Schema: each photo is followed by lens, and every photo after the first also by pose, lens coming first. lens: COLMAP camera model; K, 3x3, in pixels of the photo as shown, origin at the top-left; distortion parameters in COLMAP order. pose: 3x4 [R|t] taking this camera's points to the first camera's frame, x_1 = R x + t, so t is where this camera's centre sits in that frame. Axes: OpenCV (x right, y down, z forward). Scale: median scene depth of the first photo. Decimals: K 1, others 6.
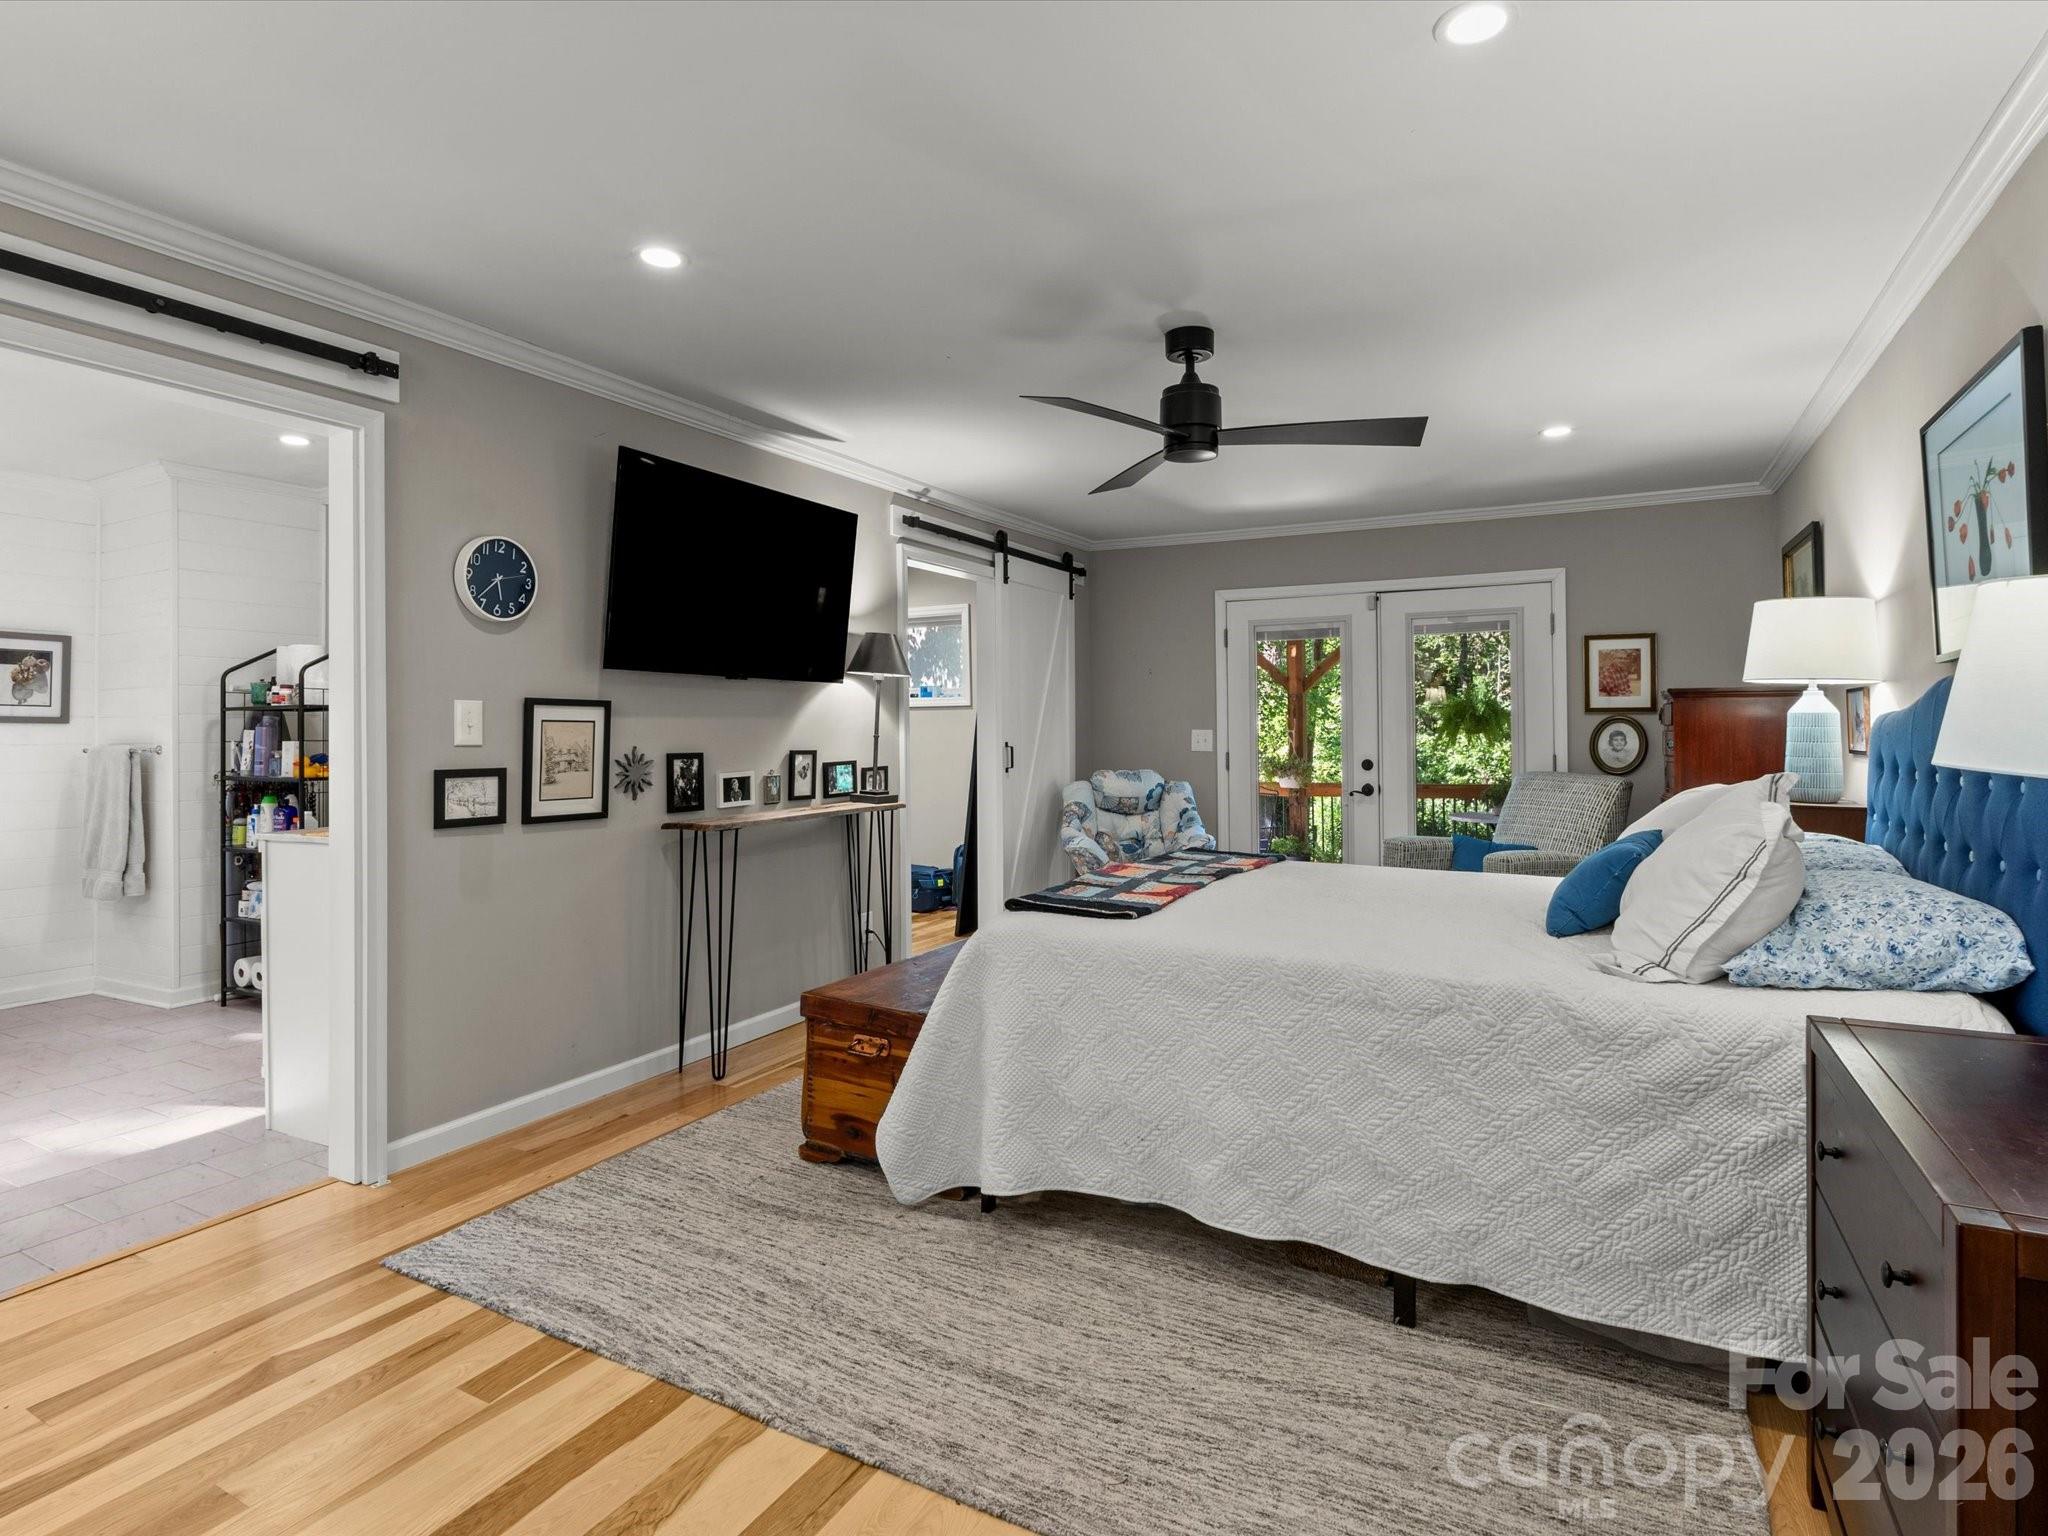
lens RADIAL K [[1075.0, 0, 1029.8], [0, 1075.0, 751.4], [0, 0, 1]] dist [-0.002834, -0.000430]
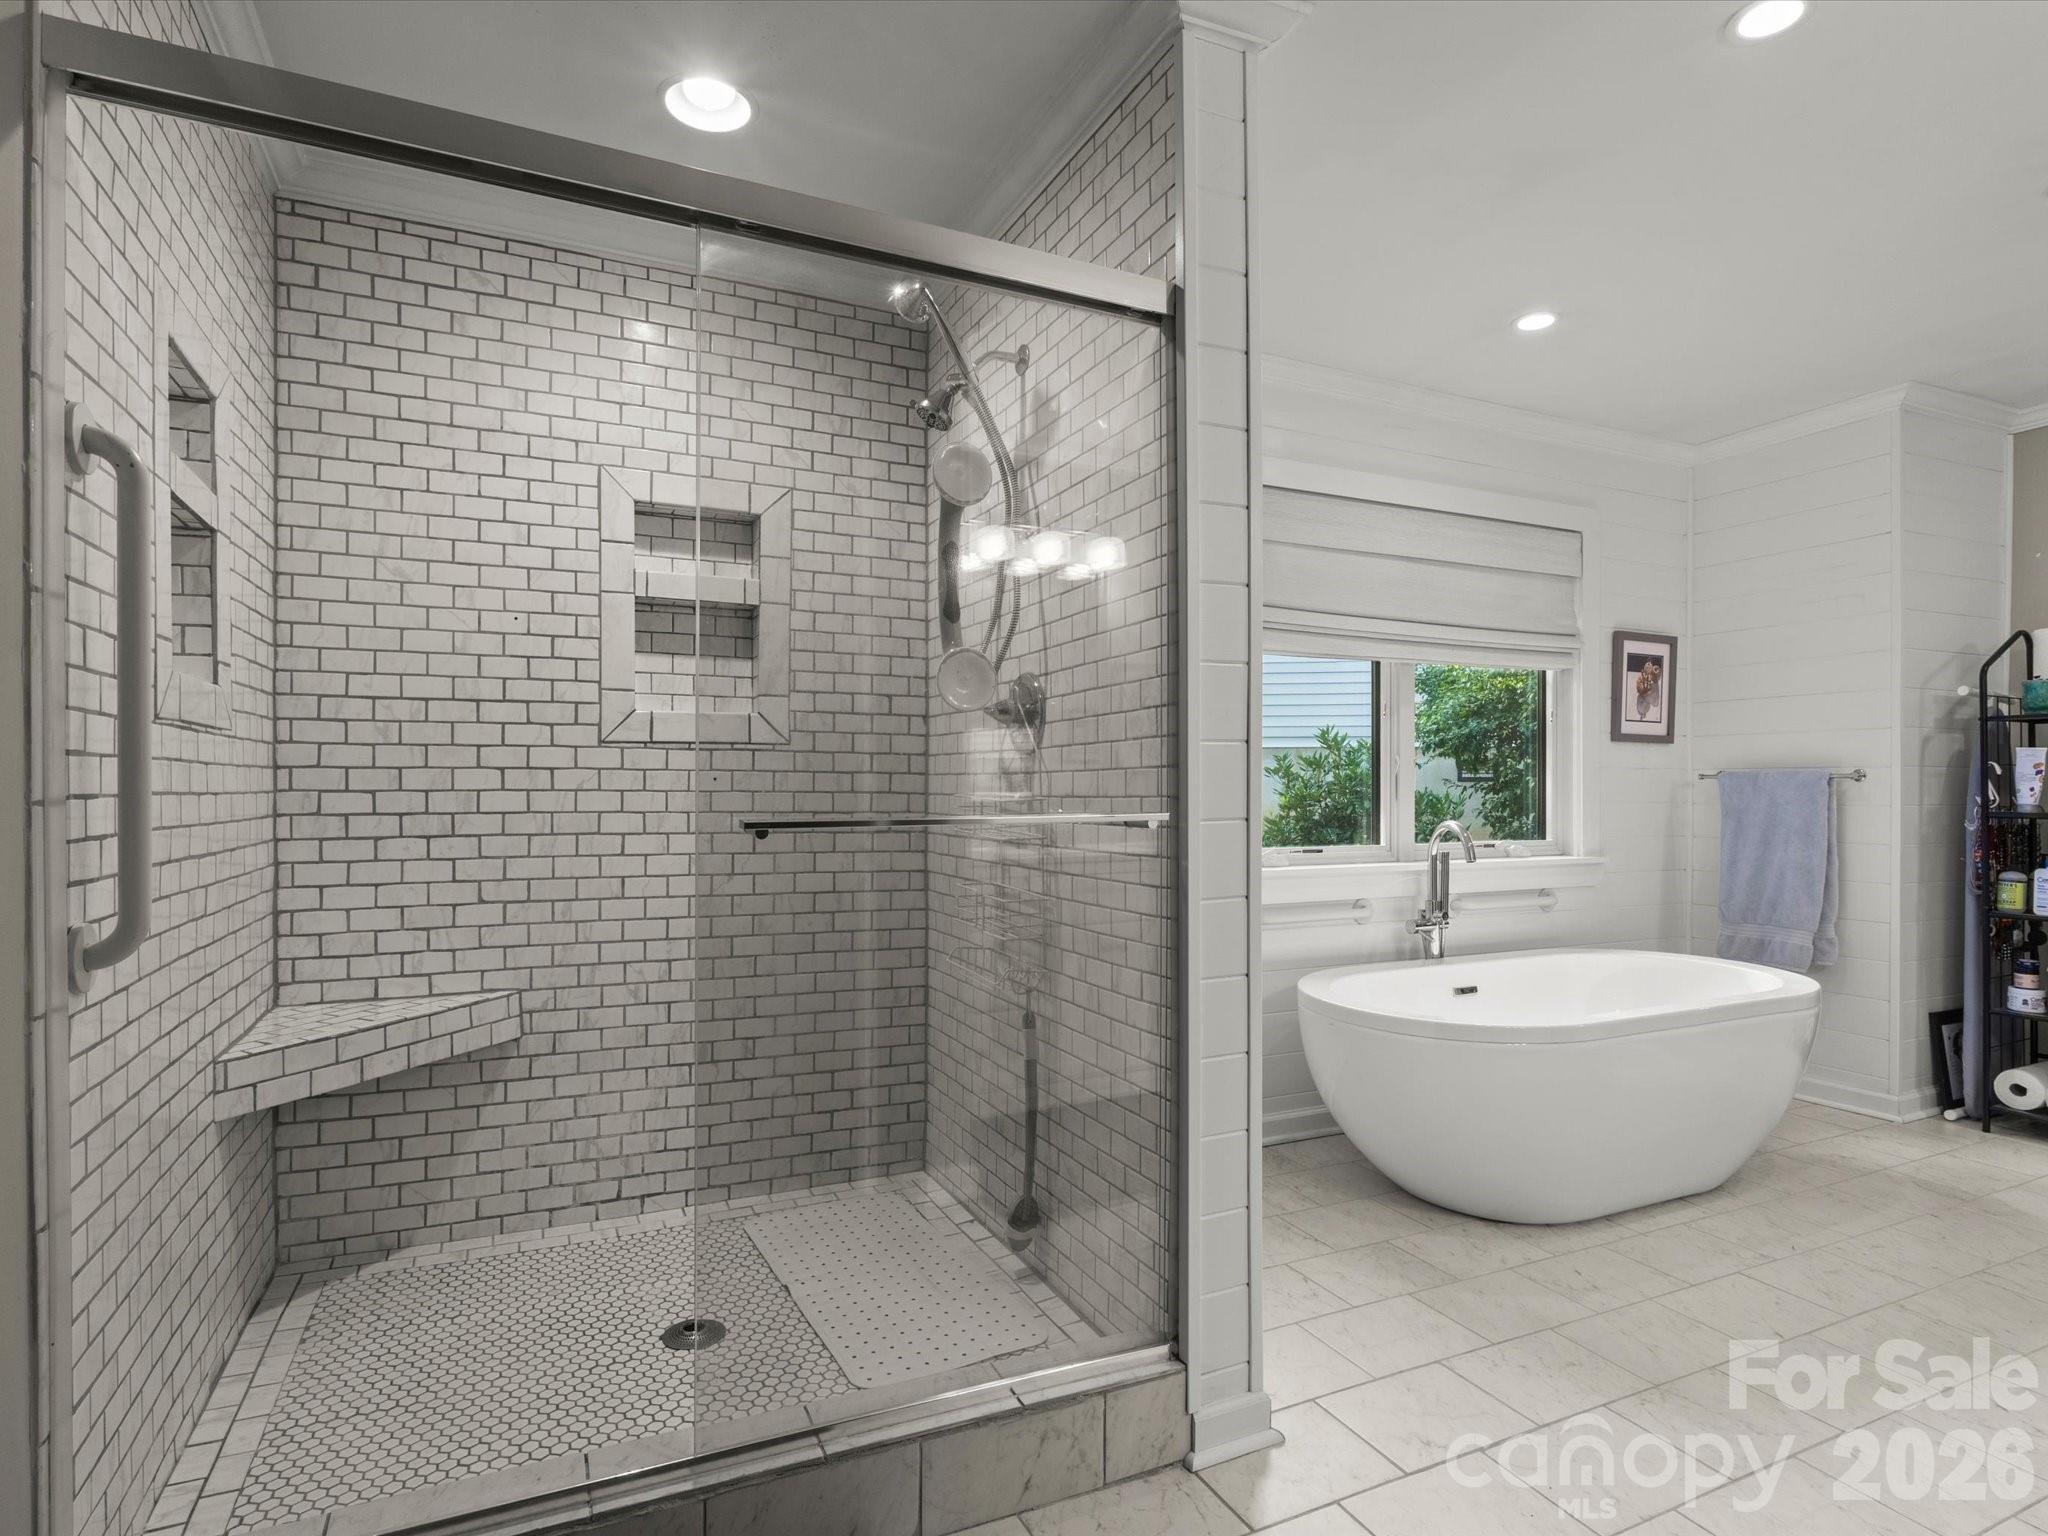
lens RADIAL K [[1075.0, 0, 1026.2], [0, 1075.0, 778.1], [0, 0, 1]] dist [-0.002834, -0.000430]
pose [[0.807003, 0.005894, -0.590518, -0.832597], [-0.008384, 0.999964, -0.001476, 0.006488], [0.590488, 0.006142, 0.807023, 0.040601]]
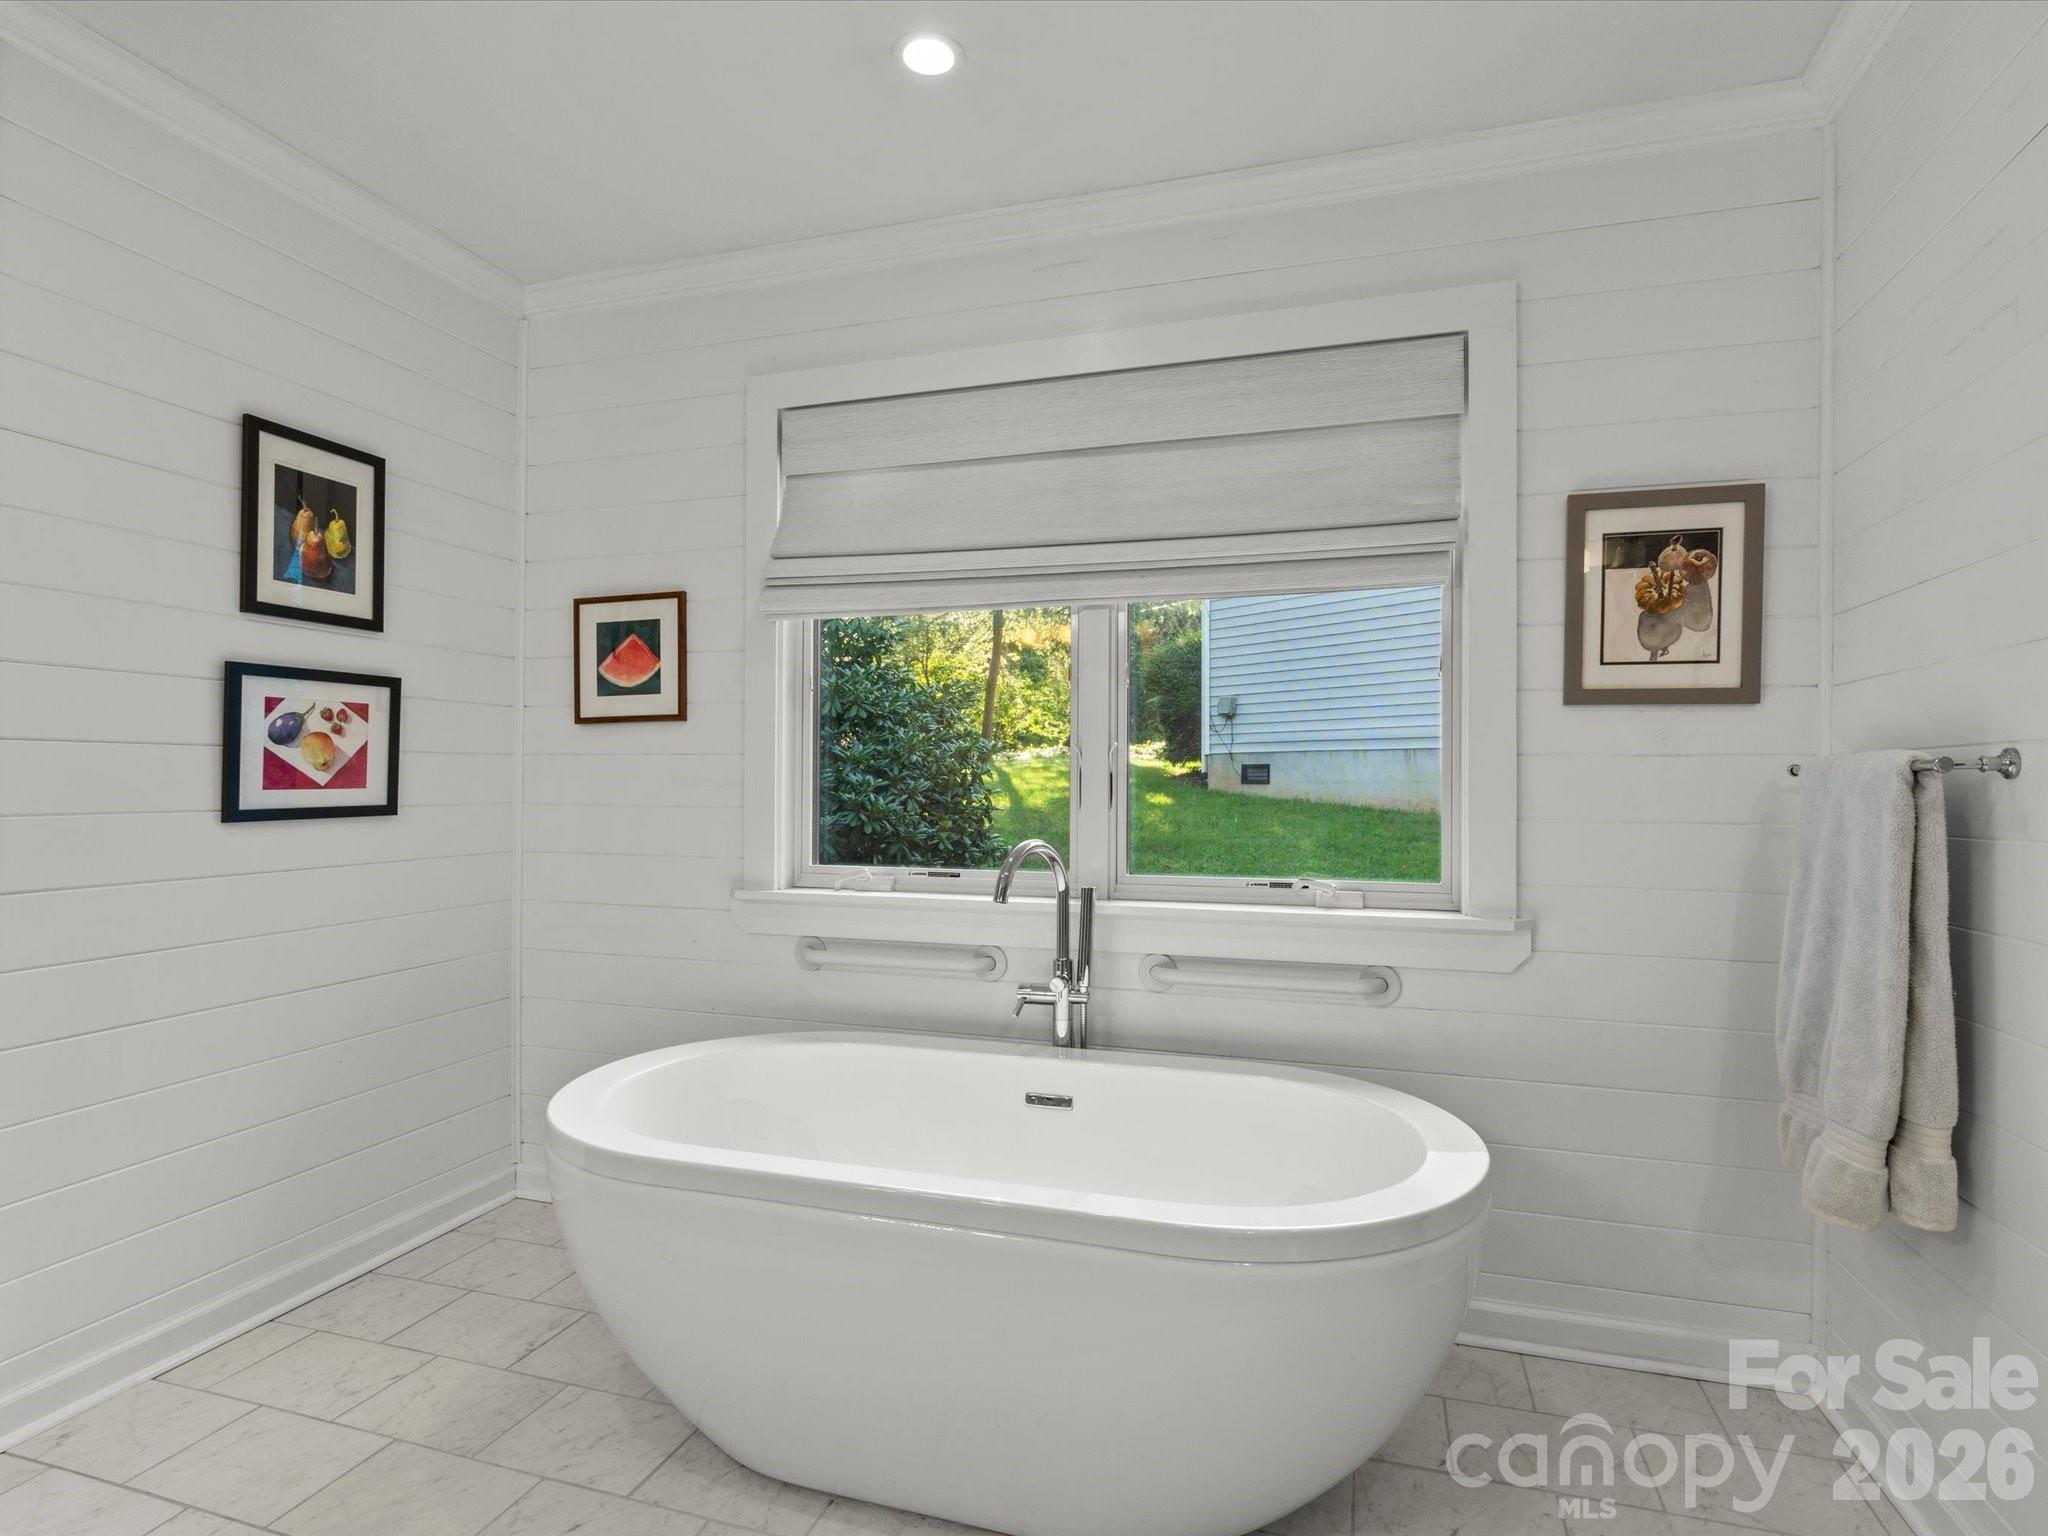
lens RADIAL K [[1075.0, 0, 1030.7], [0, 1075.0, 775.6], [0, 0, 1]] dist [-0.002834, -0.000430]
pose [[0.193126, -0.004416, -0.981164, -0.570363], [-0.009756, 0.999932, -0.006421, 0.006780], [0.981126, 0.010812, 0.193070, 0.673870]]
